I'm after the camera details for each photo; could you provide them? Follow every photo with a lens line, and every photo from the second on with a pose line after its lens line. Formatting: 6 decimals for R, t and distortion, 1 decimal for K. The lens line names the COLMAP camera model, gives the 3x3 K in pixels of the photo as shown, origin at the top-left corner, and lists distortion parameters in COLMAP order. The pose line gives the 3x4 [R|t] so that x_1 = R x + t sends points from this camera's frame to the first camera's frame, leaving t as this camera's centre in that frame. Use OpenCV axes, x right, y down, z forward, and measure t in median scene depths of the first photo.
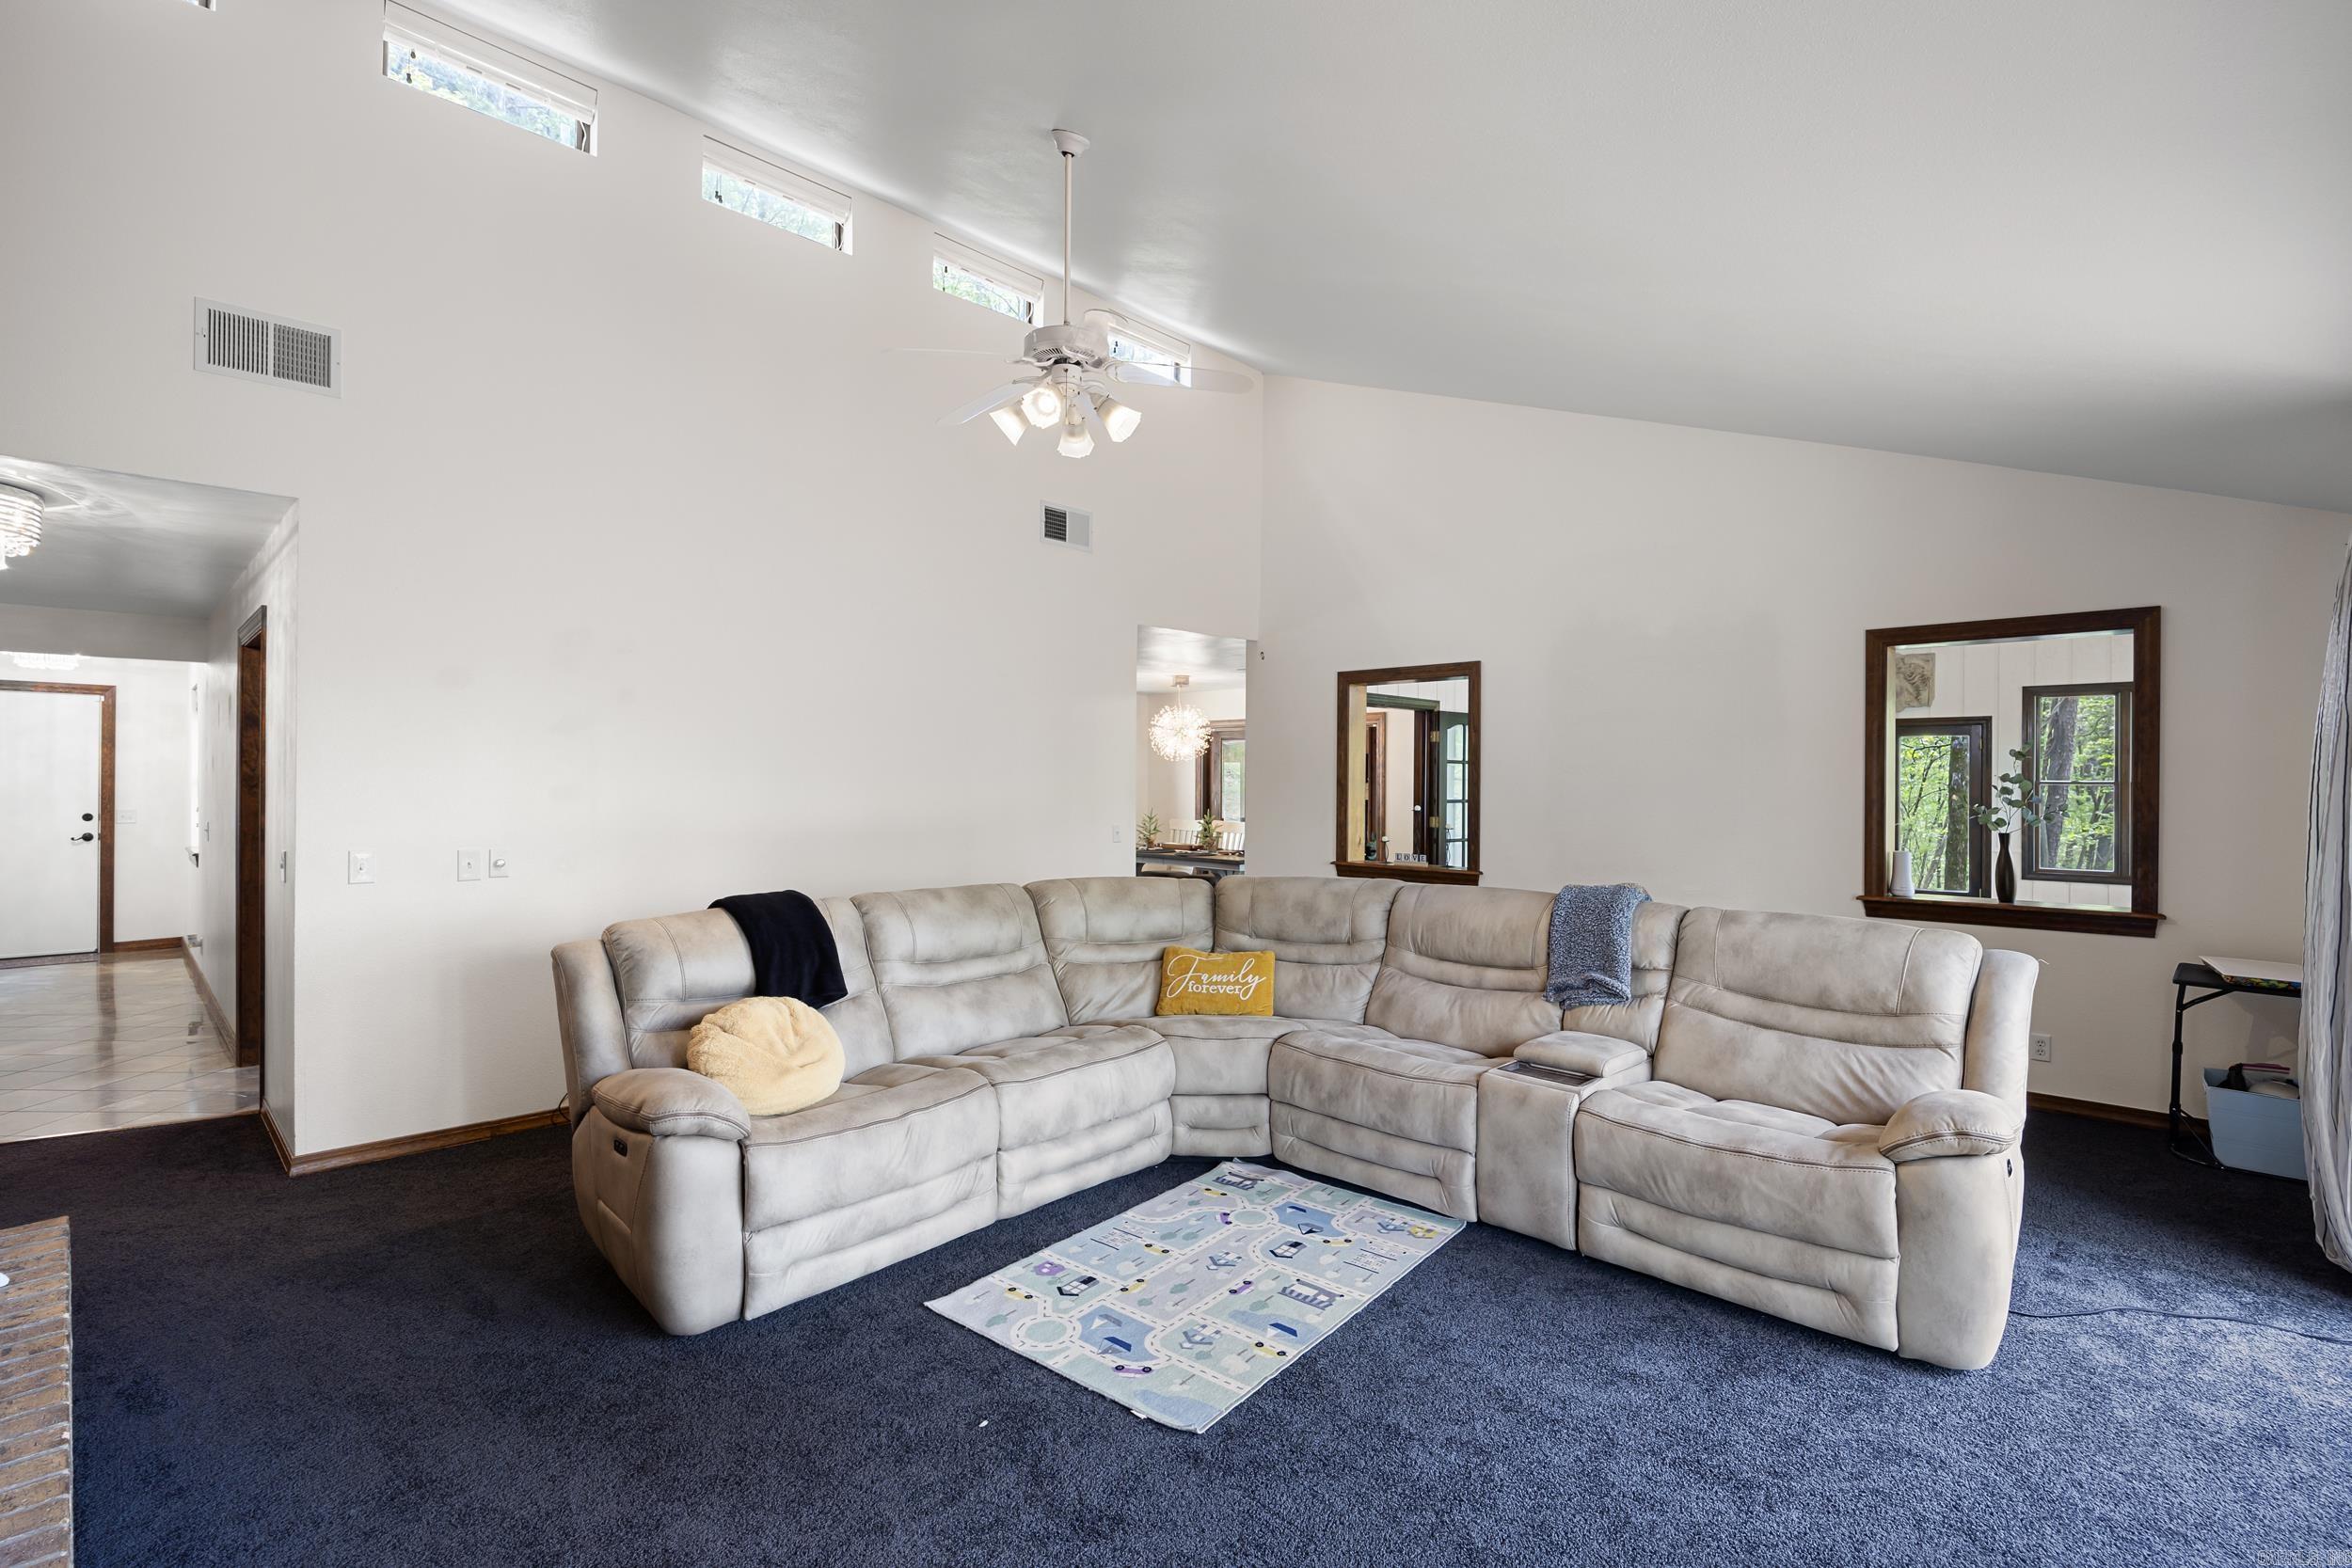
lens RADIAL K [[1053.9, 0, 1176.0], [0, 1053.9, 784.0], [0, 0, 1]] dist [-0.001266, -0.000104]
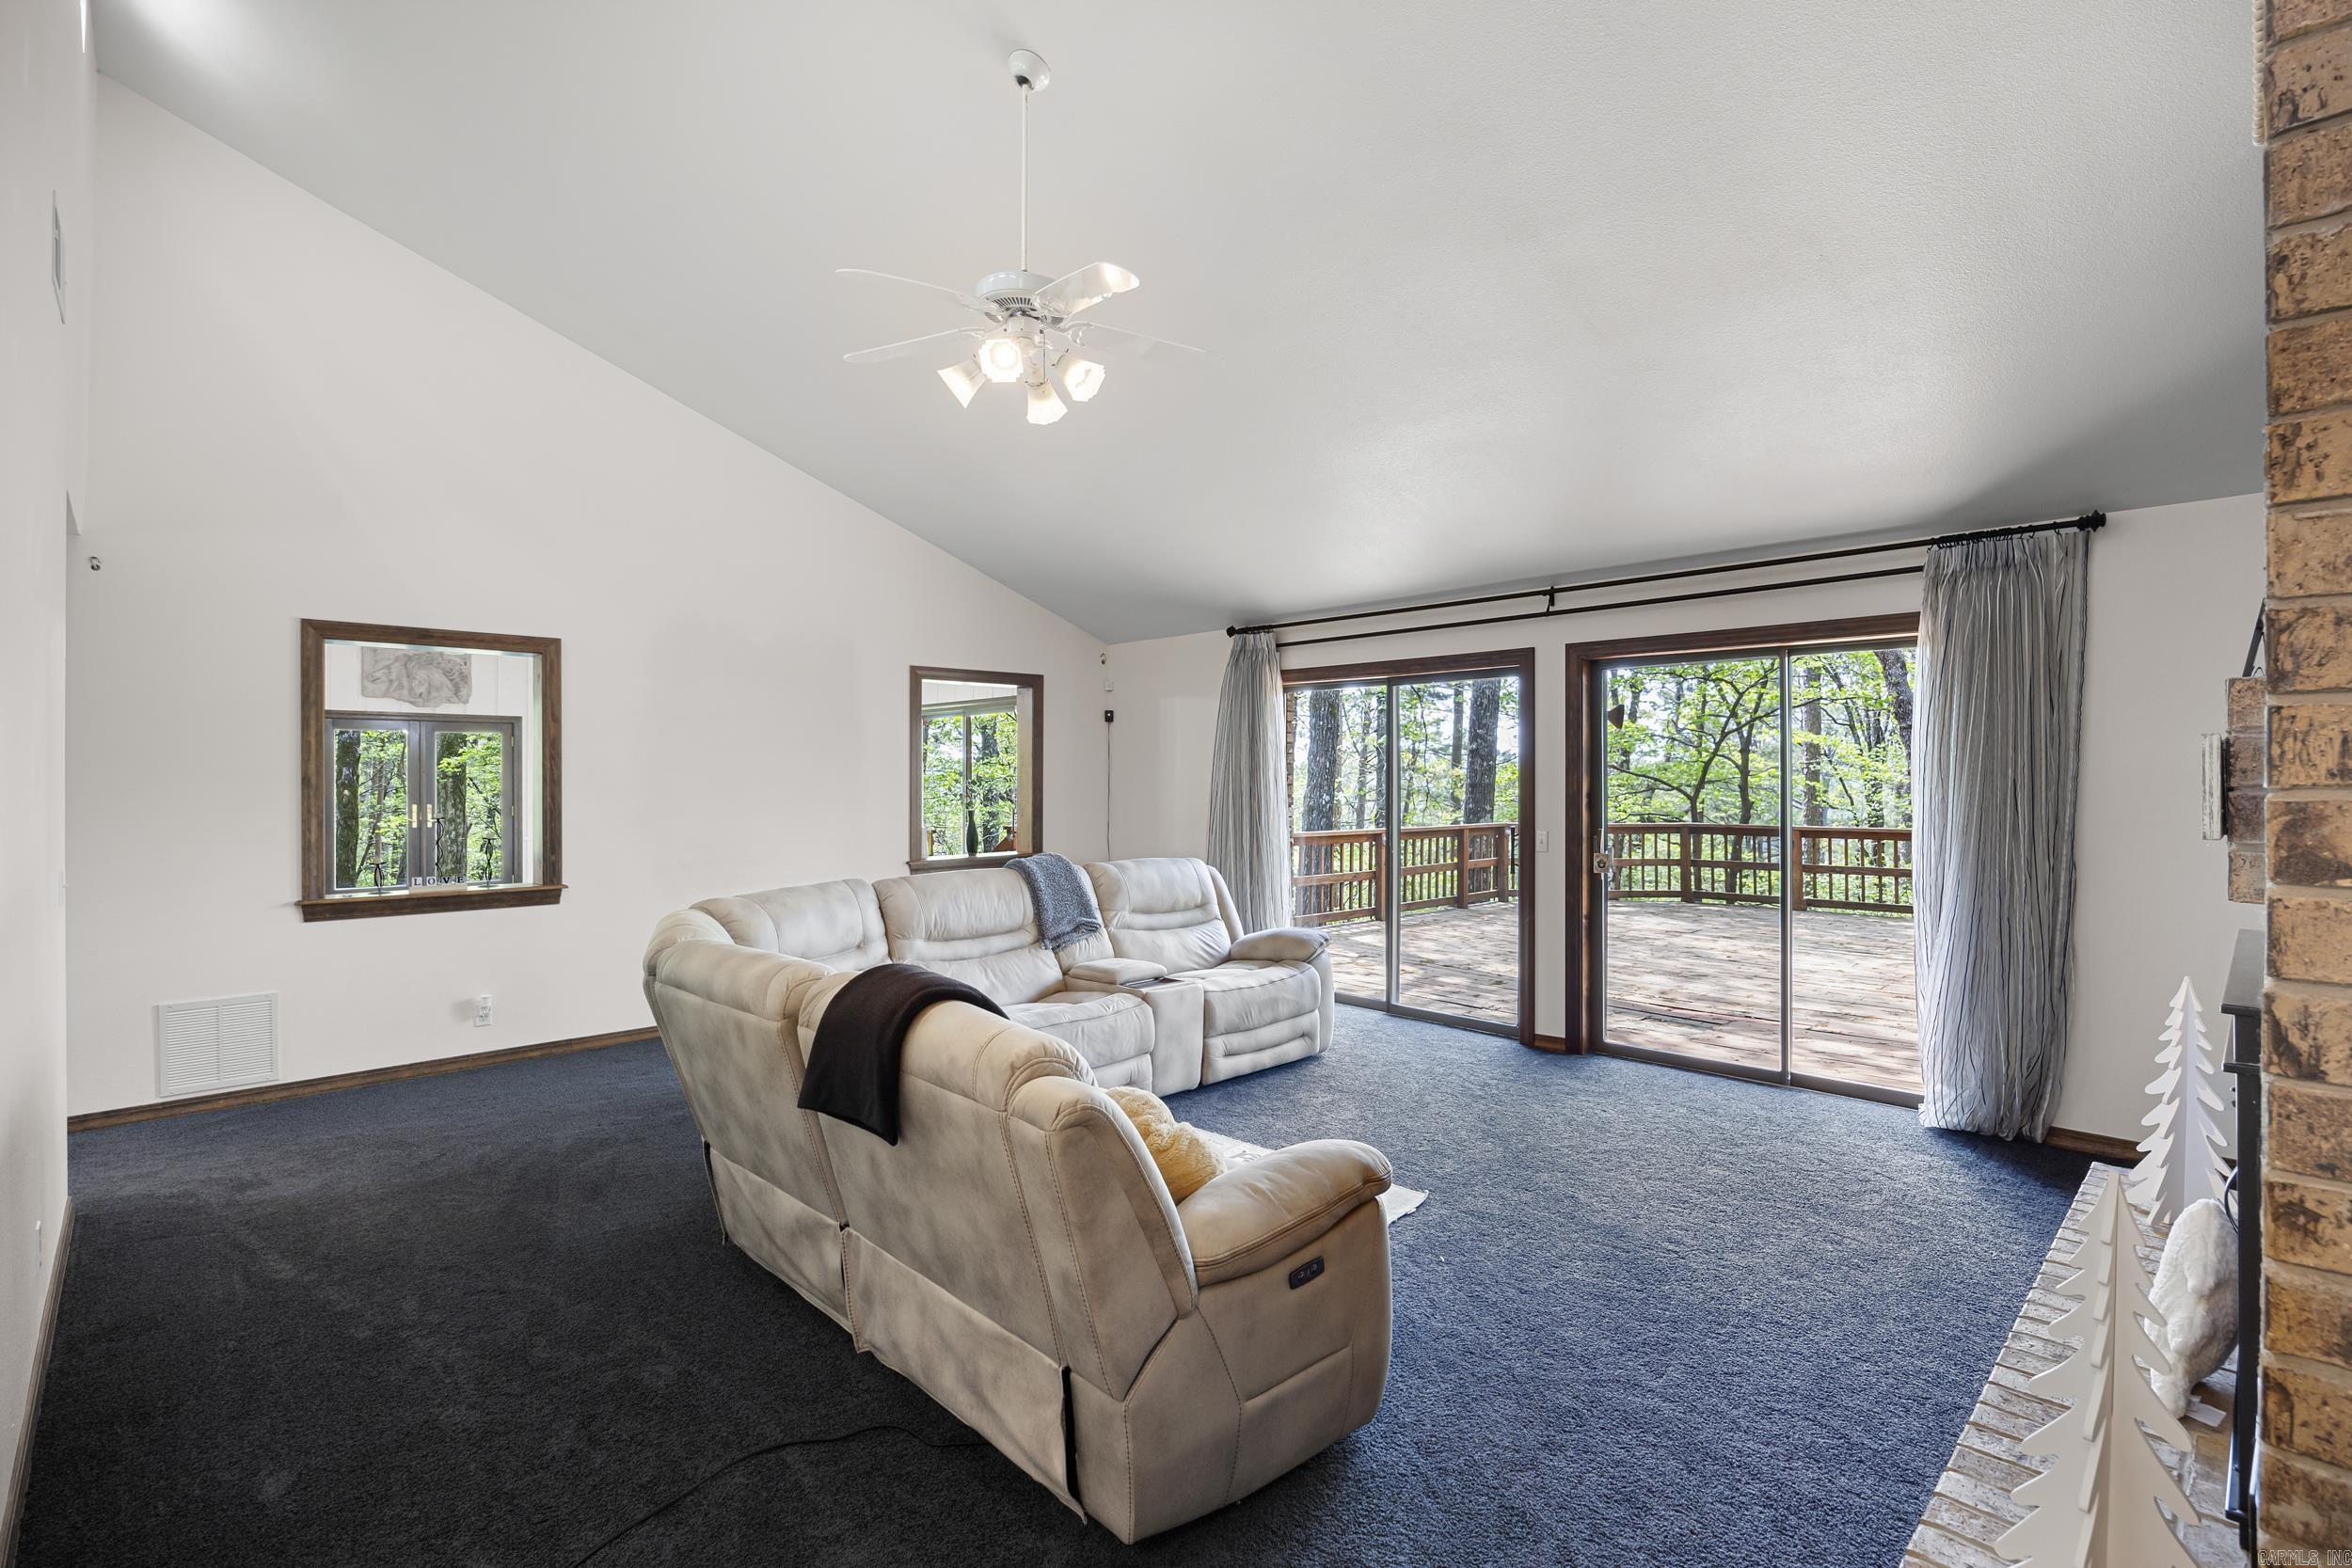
lens RADIAL K [[1077.2, 0, 1176.0], [0, 1077.2, 784.0], [0, 0, 1]] dist [-0.000671, -0.000069]
pose [[0.036656, -0.010997, 0.999267, -0.853494], [0.004292, 0.999932, 0.010847, -0.008277], [-0.999319, 0.003891, 0.036701, 0.708986]]
